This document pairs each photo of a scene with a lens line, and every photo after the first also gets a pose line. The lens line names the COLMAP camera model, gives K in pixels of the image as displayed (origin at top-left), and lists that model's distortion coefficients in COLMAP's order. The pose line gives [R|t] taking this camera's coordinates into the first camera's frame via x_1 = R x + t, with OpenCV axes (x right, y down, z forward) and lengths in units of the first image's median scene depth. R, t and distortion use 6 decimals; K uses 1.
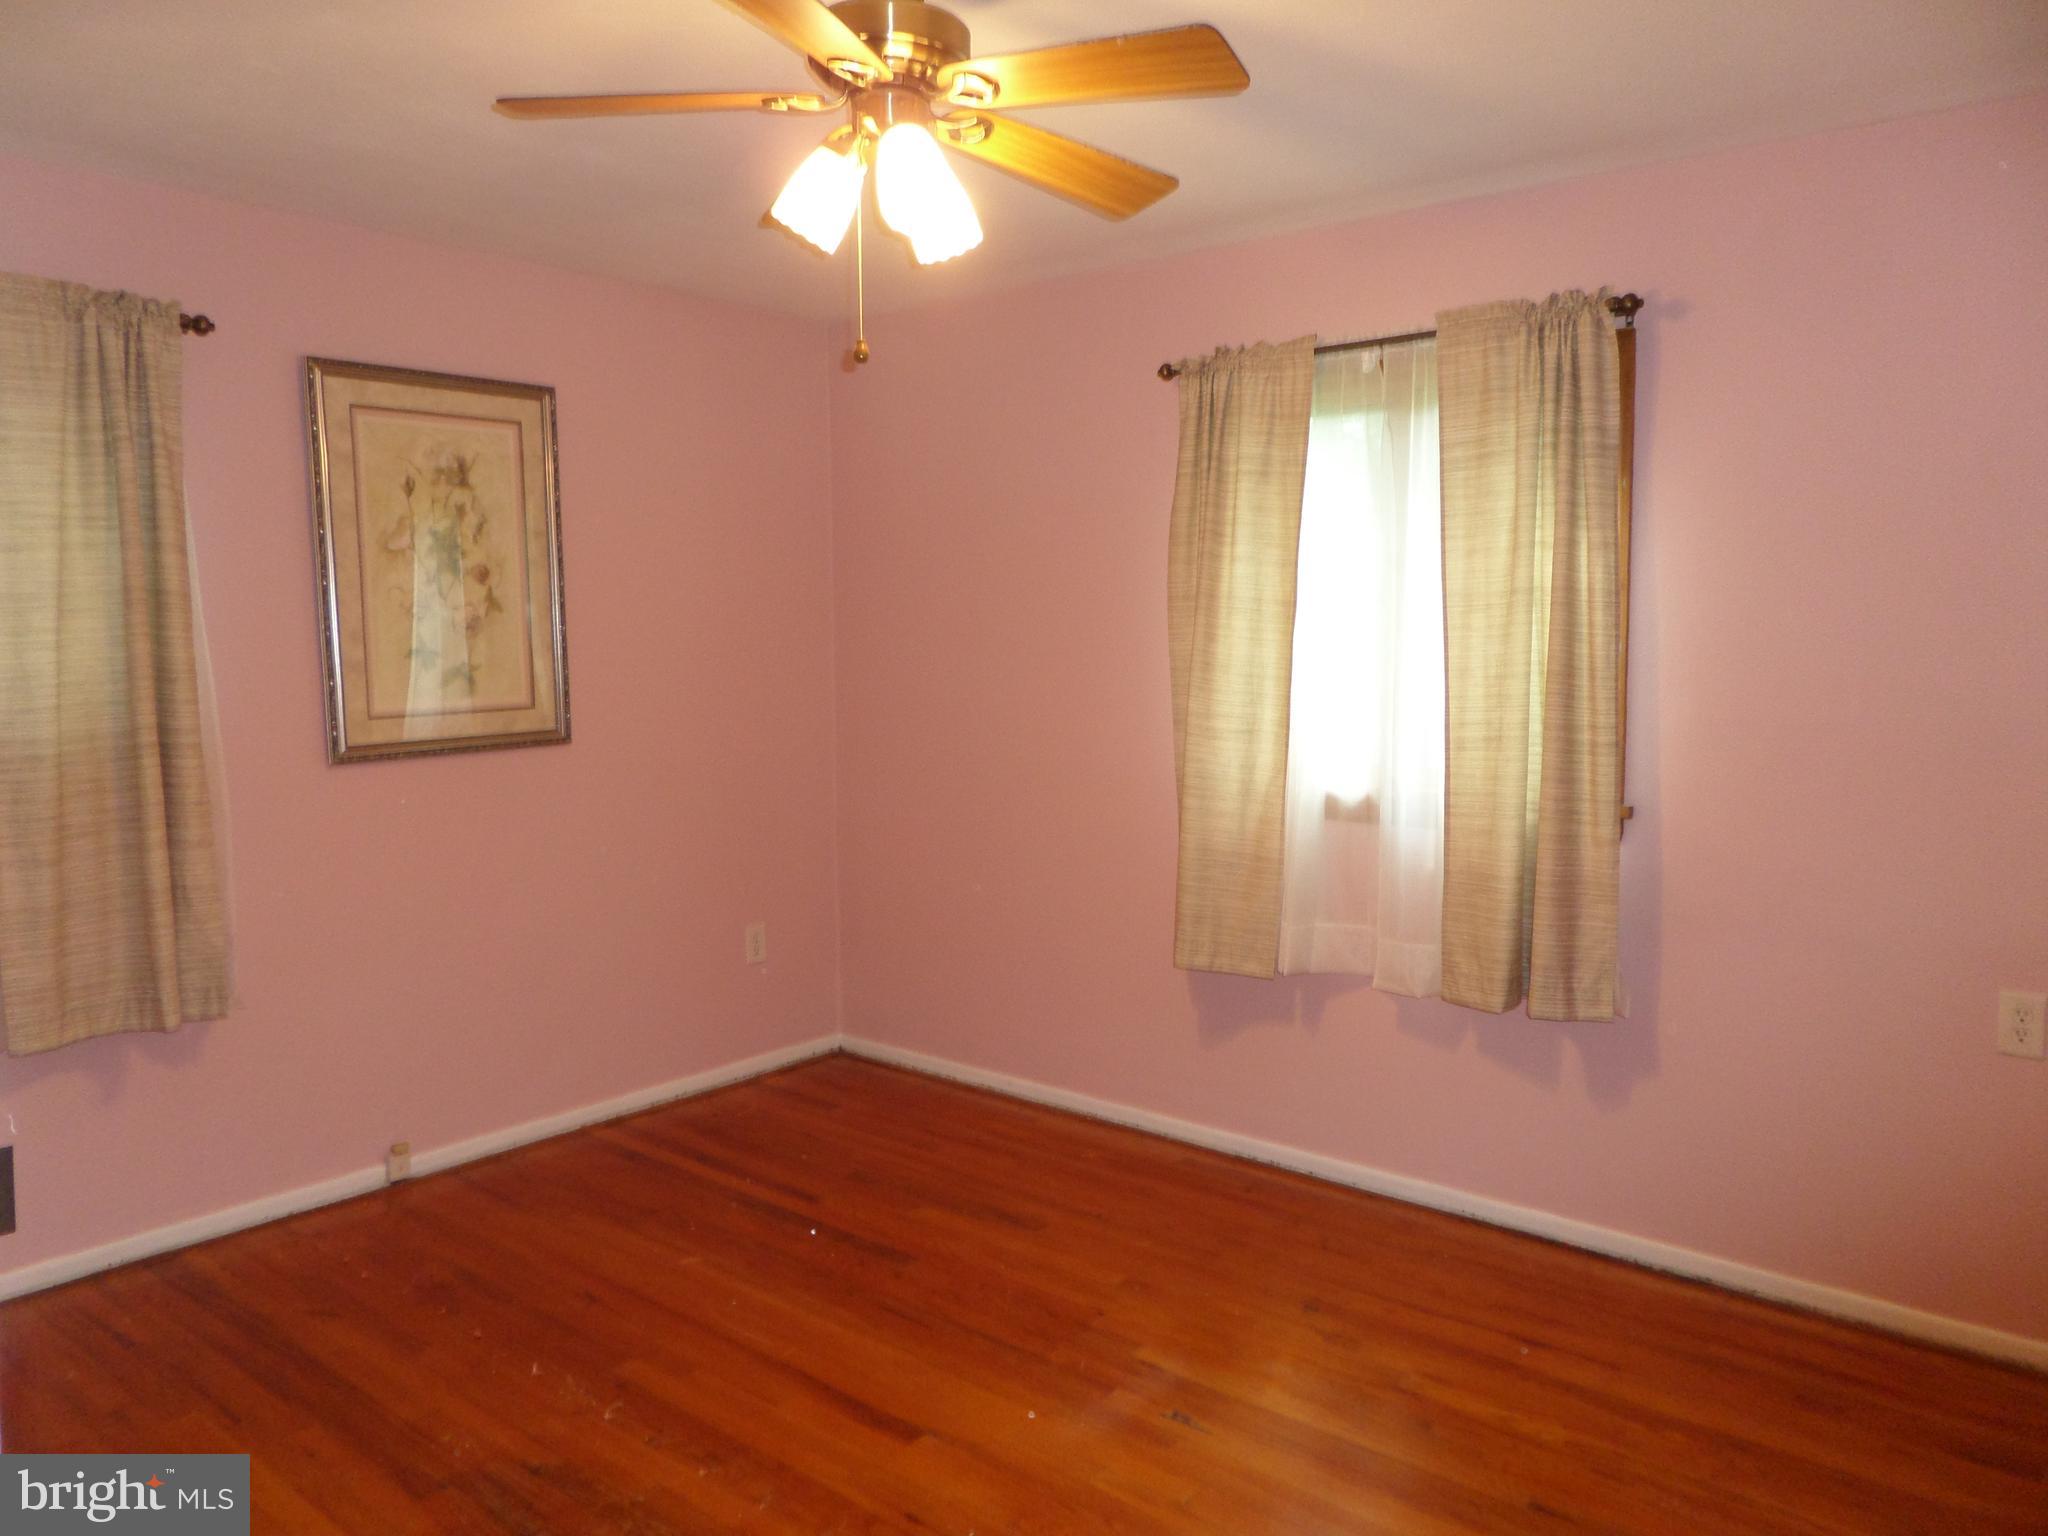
lens RADIAL K [[1475.0, 0, 1024.5], [0, 1475.0, 738.5], [0, 0, 1]] dist [-0.000748, -0.003405]
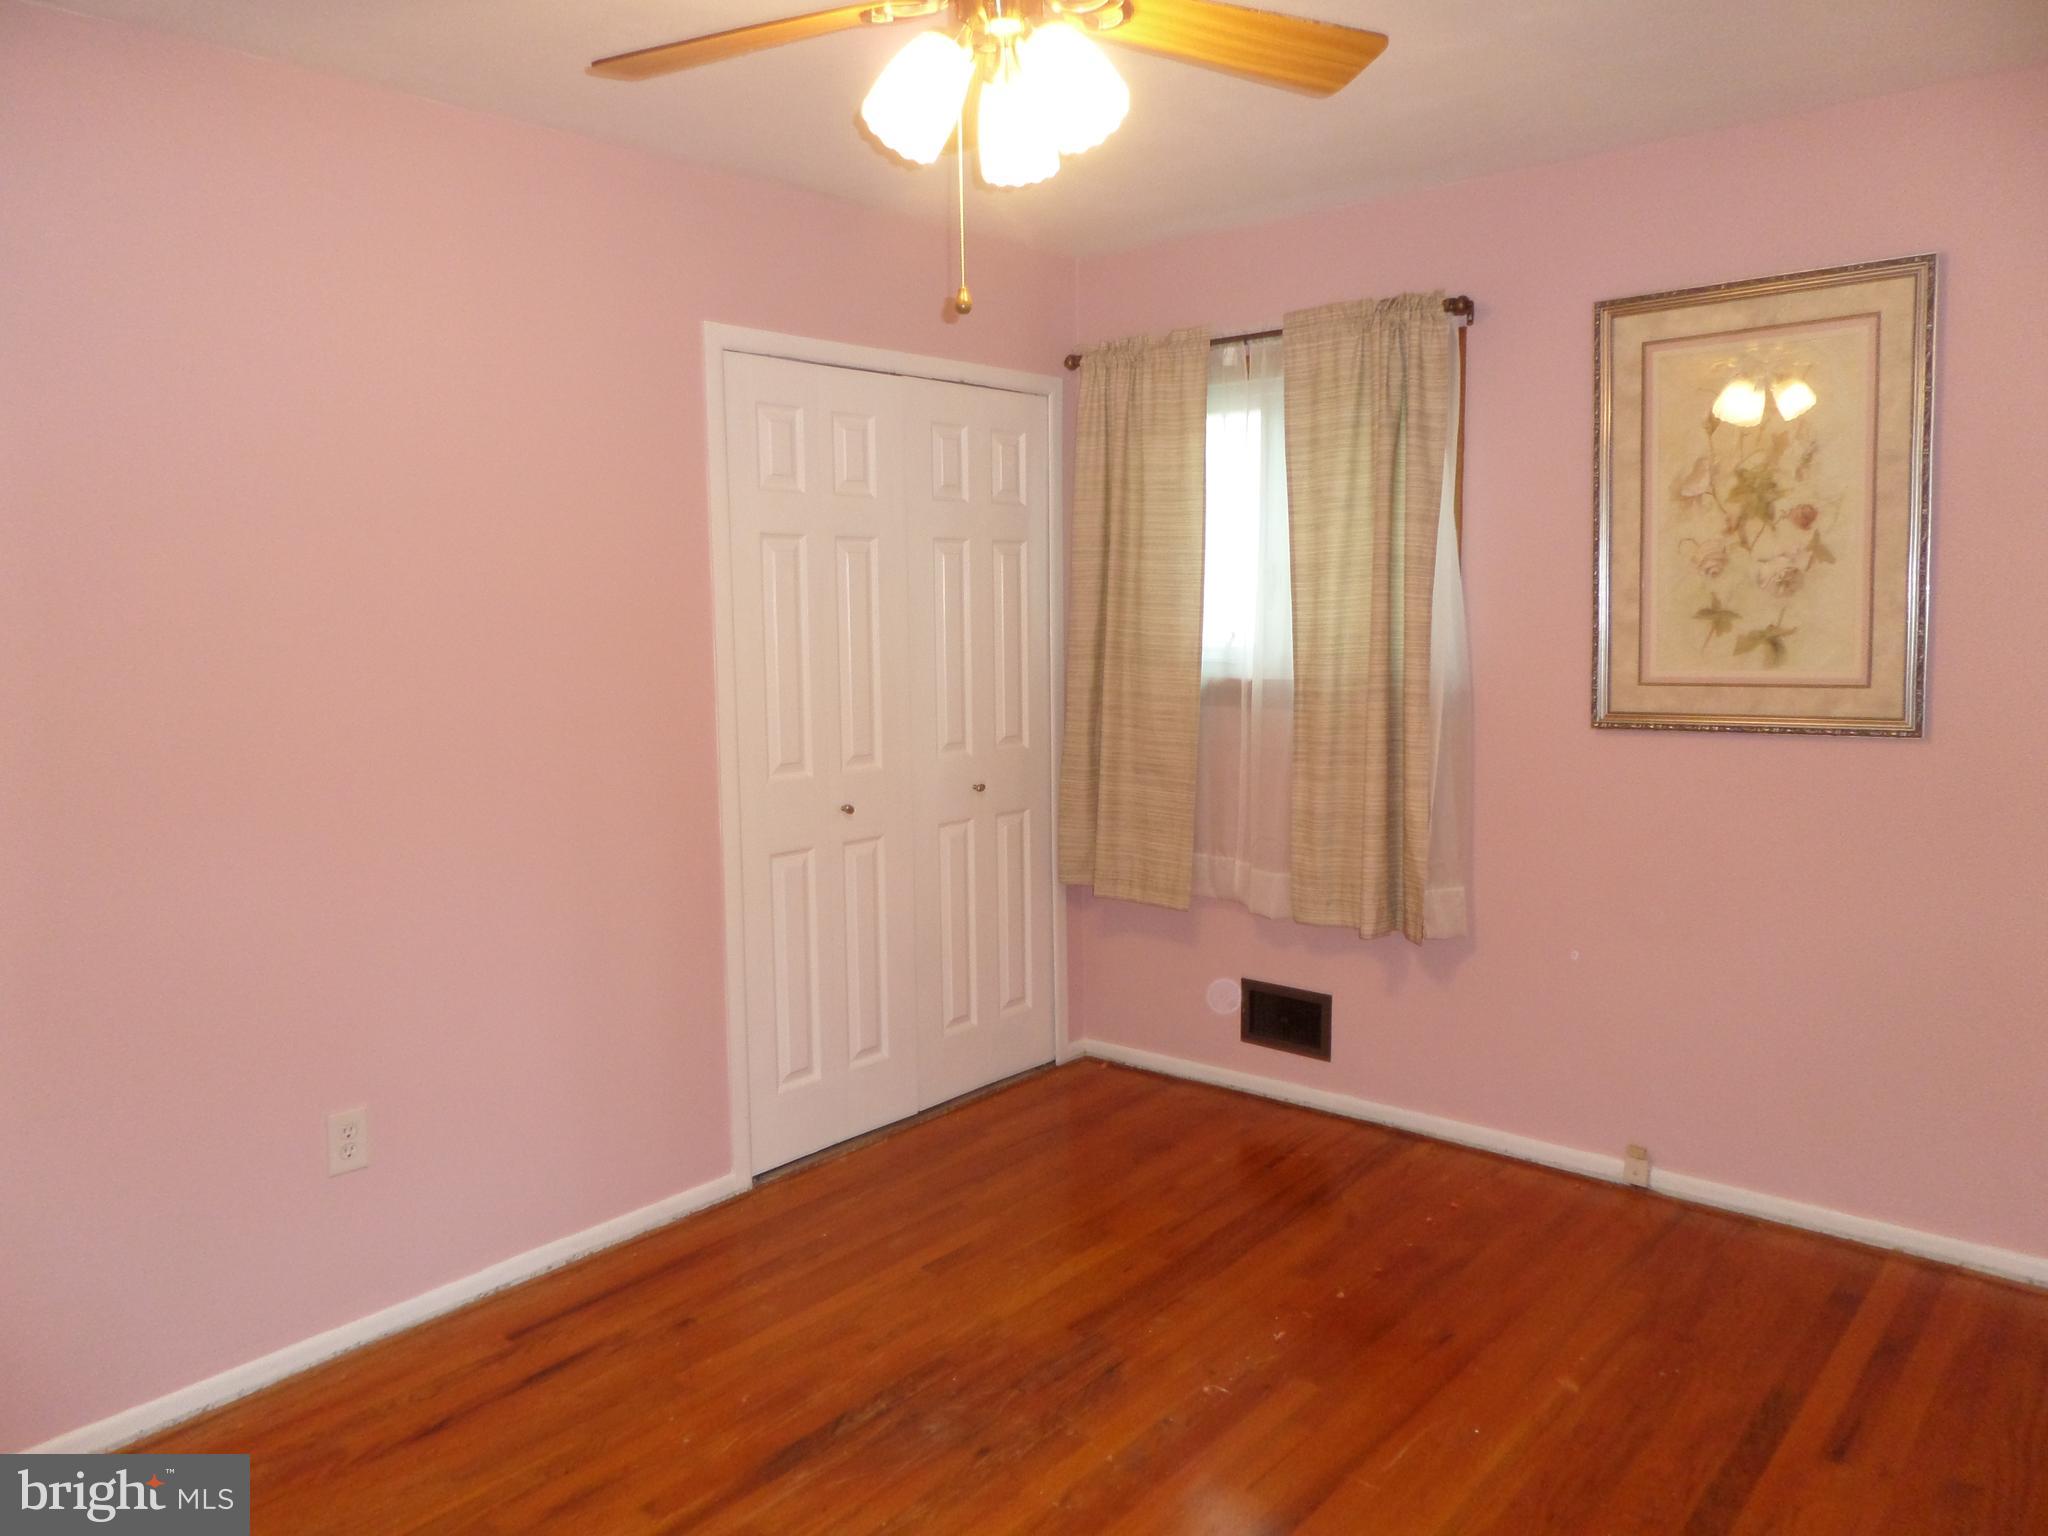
lens RADIAL K [[1475.0, 0, 1024.5], [0, 1475.0, 738.5], [0, 0, 1]] dist [-0.000748, -0.003405]
pose [[-0.011581, 0.104248, -0.994484, 0.491184], [-0.057886, 0.992813, 0.104747, -0.055115], [0.998256, 0.058780, -0.005463, 0.634468]]
